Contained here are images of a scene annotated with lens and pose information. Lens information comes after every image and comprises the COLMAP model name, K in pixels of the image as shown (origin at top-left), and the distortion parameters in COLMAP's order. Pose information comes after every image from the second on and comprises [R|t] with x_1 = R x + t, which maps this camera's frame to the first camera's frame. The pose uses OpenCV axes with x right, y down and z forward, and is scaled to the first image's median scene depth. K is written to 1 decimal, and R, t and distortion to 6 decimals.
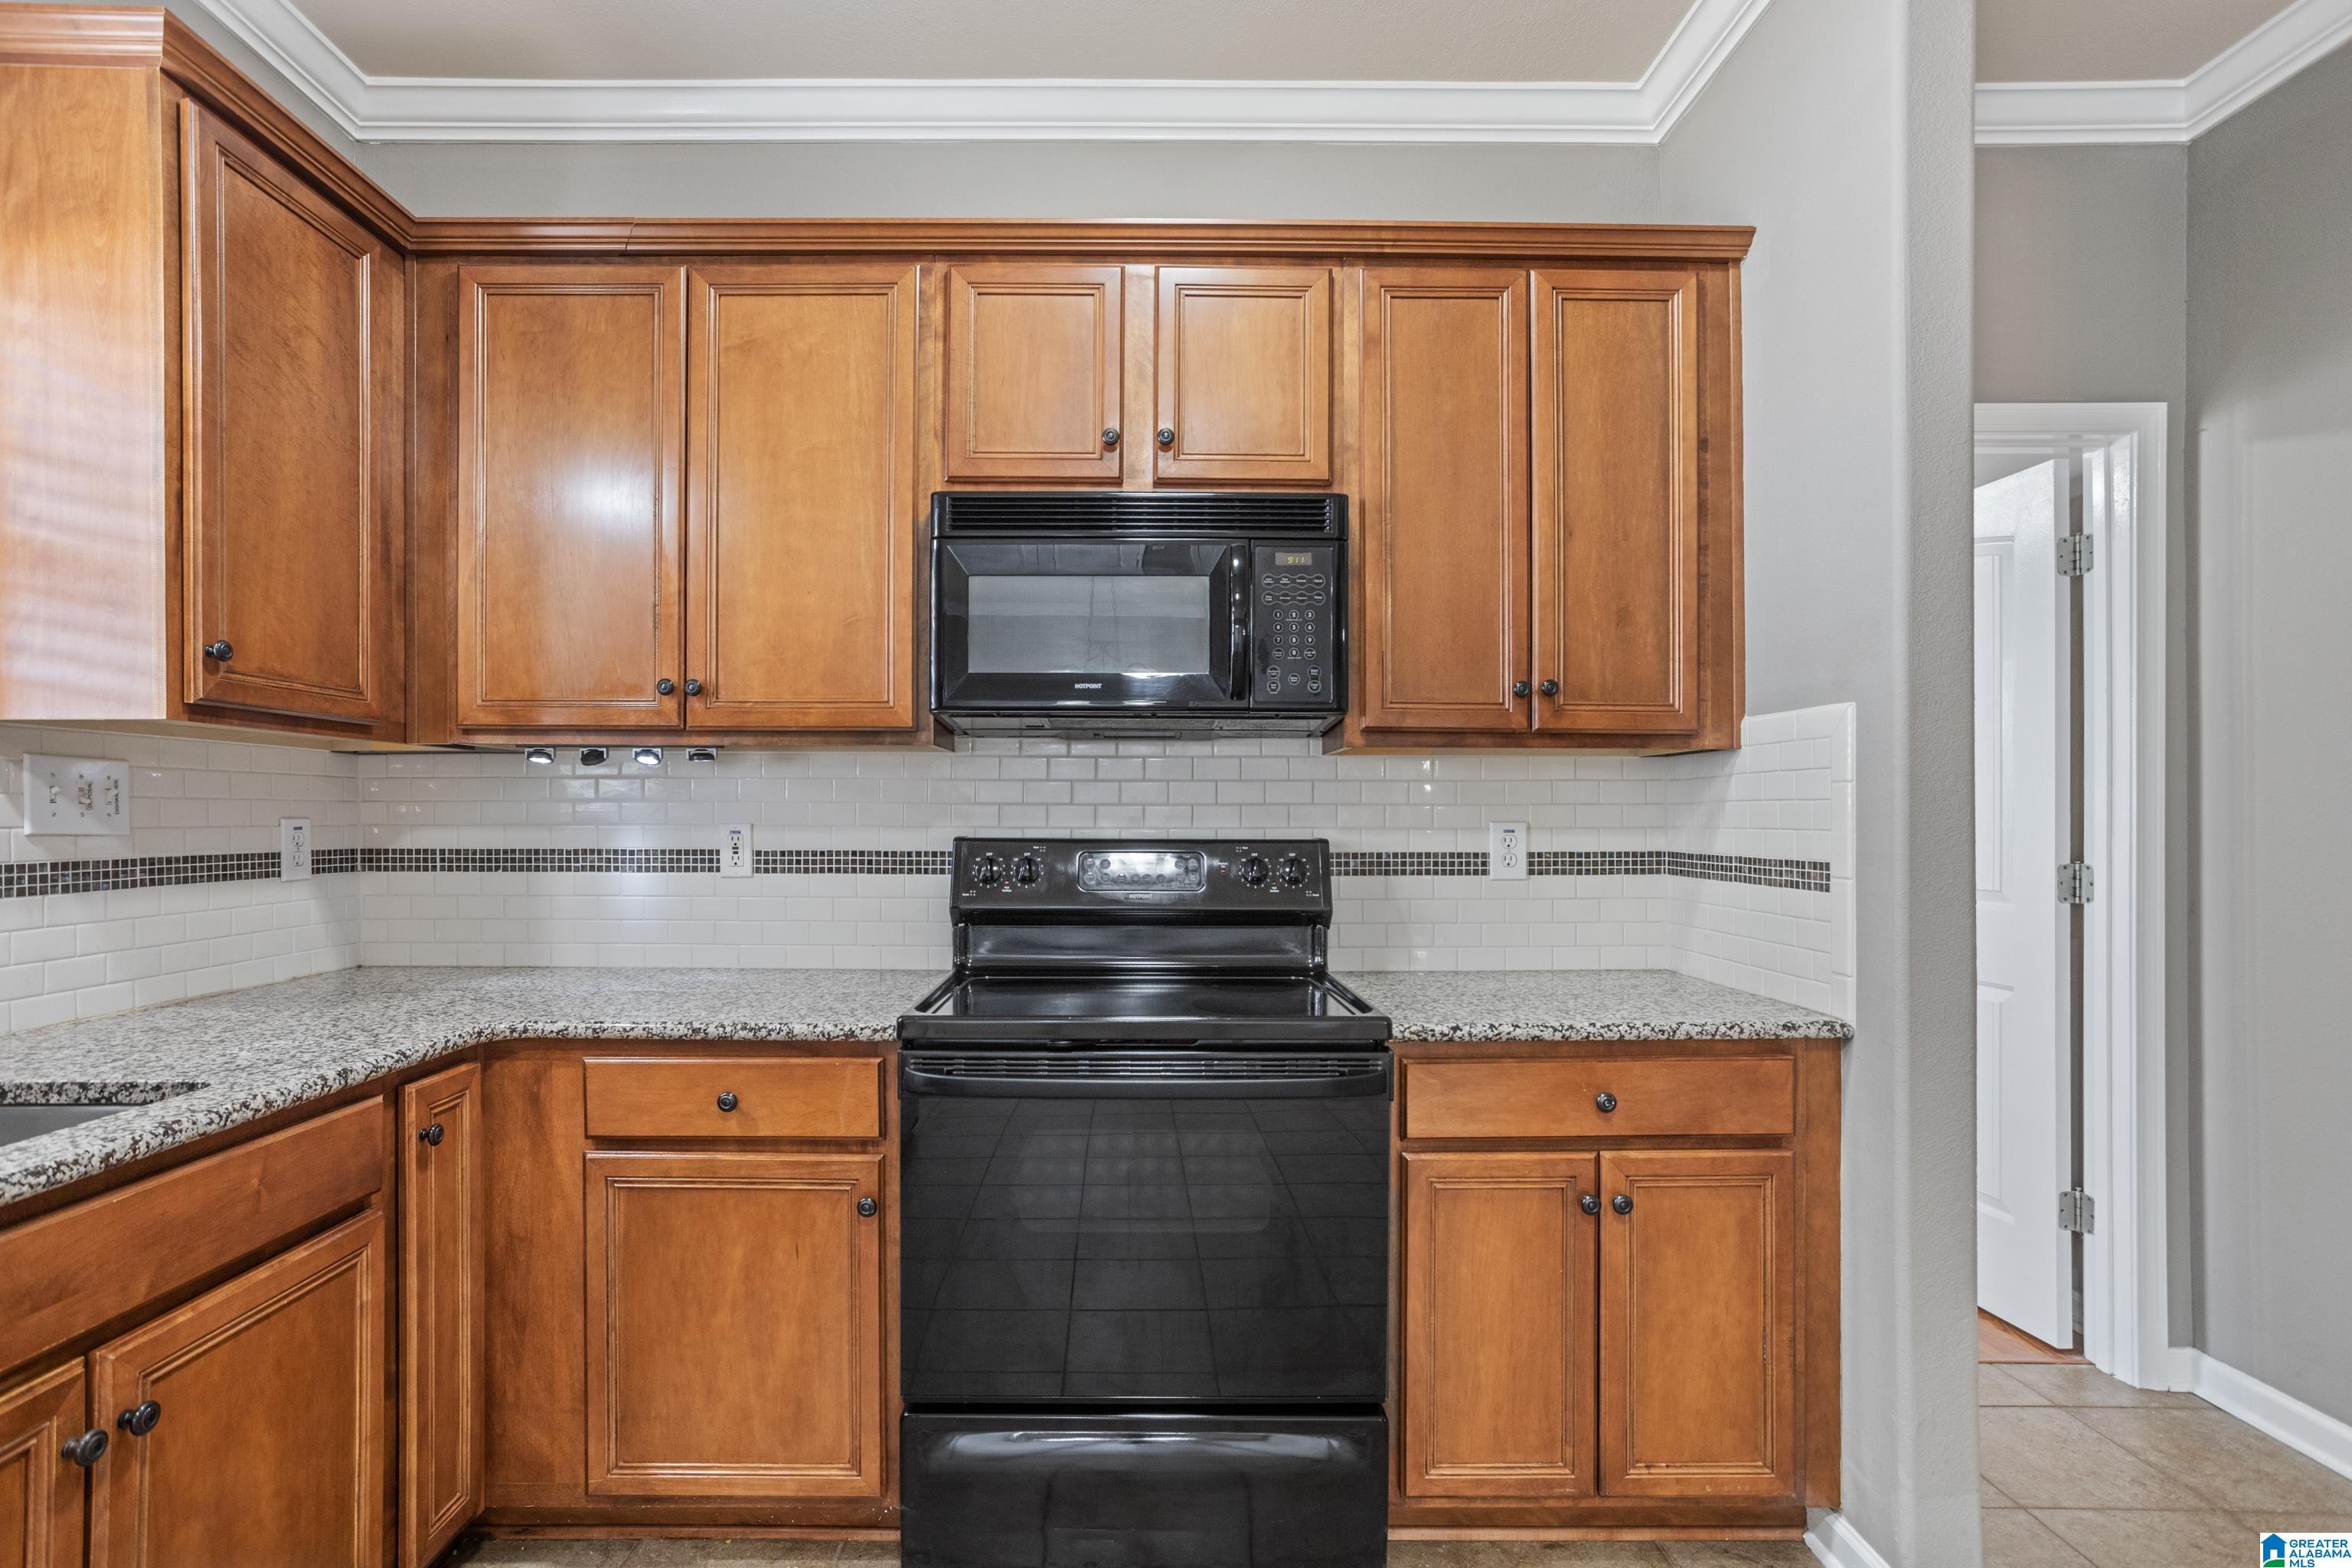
lens RADIAL K [[1165.3, 0, 1172.6], [0, 1165.3, 817.0], [0, 0, 1]] dist [-0.061007, 0.038120]
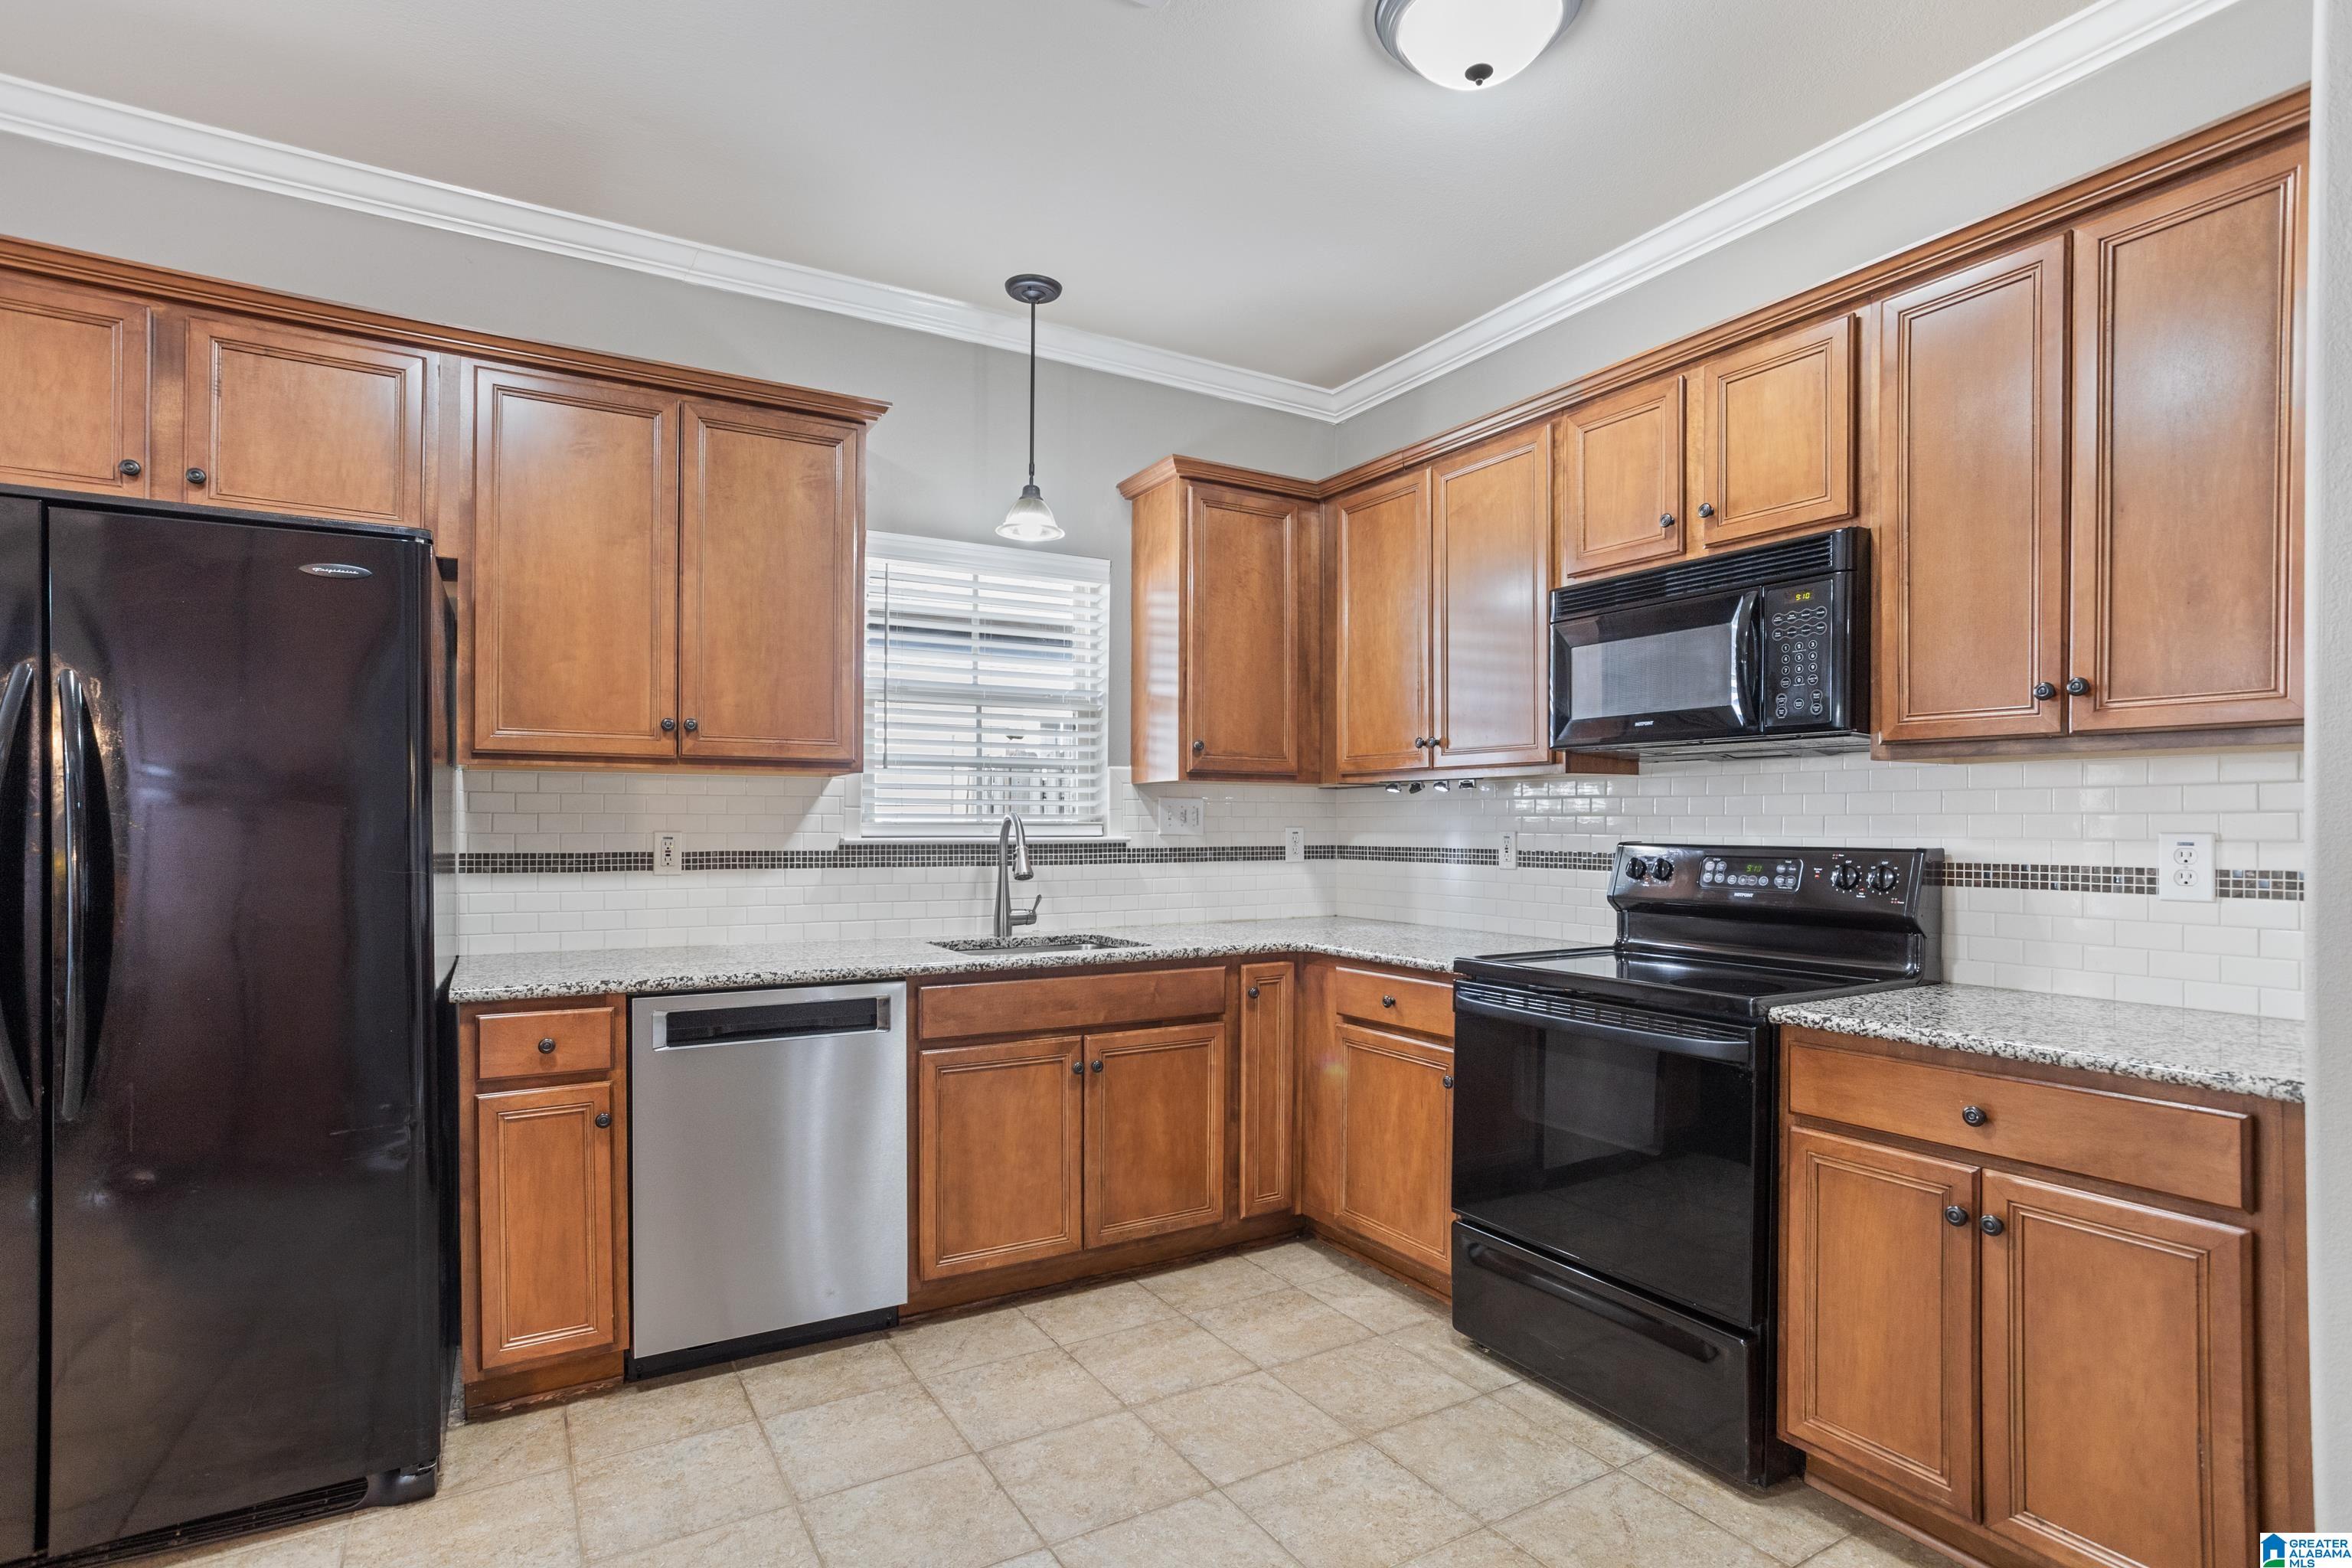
lens RADIAL K [[1165.3, 0, 1172.6], [0, 1165.3, 817.0], [0, 0, 1]] dist [-0.061007, 0.038120]
pose [[0.501095, -0.006237, -0.865370, 0.766118], [-0.000801, 0.999970, -0.007671, -0.000636], [0.865392, 0.004537, 0.501075, -0.075224]]
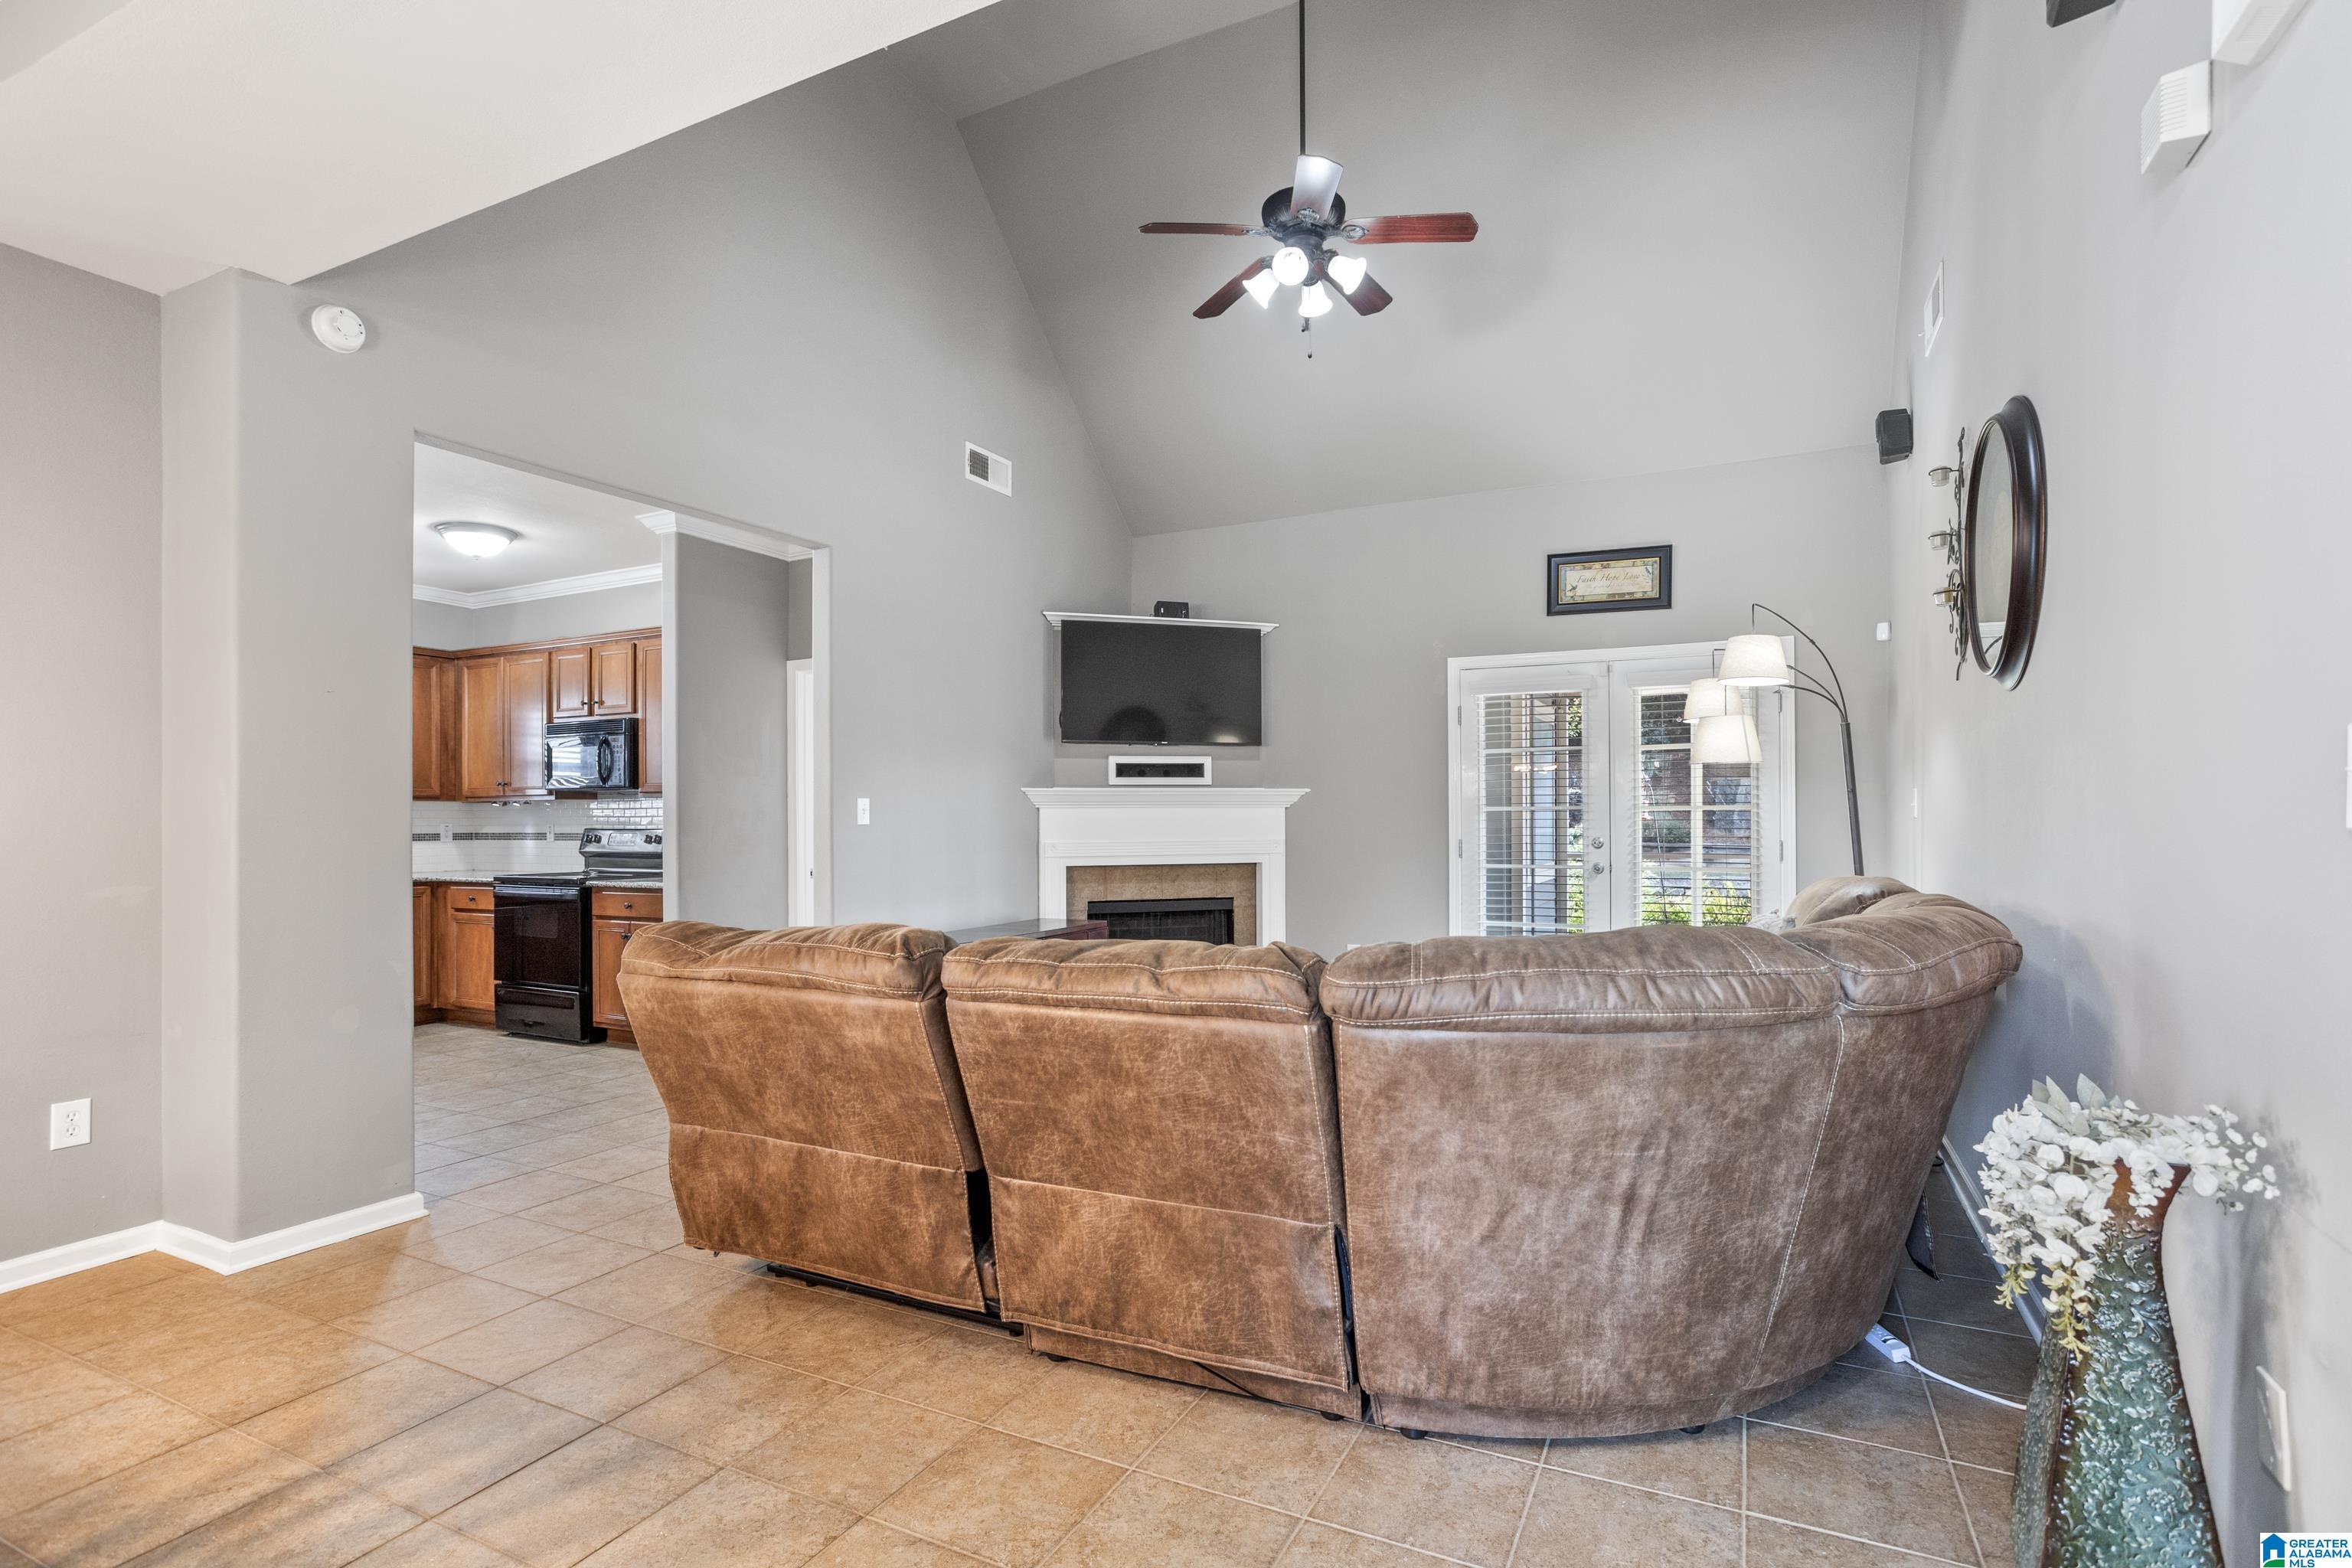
lens RADIAL K [[1165.3, 0, 1172.6], [0, 1165.3, 817.0], [0, 0, 1]] dist [-0.061007, 0.038120]
pose [[0.889183, -0.007385, -0.457492, 2.908176], [0.007012, 0.999972, -0.002513, 0.006970], [0.457497, -0.000973, 0.889210, -1.101359]]
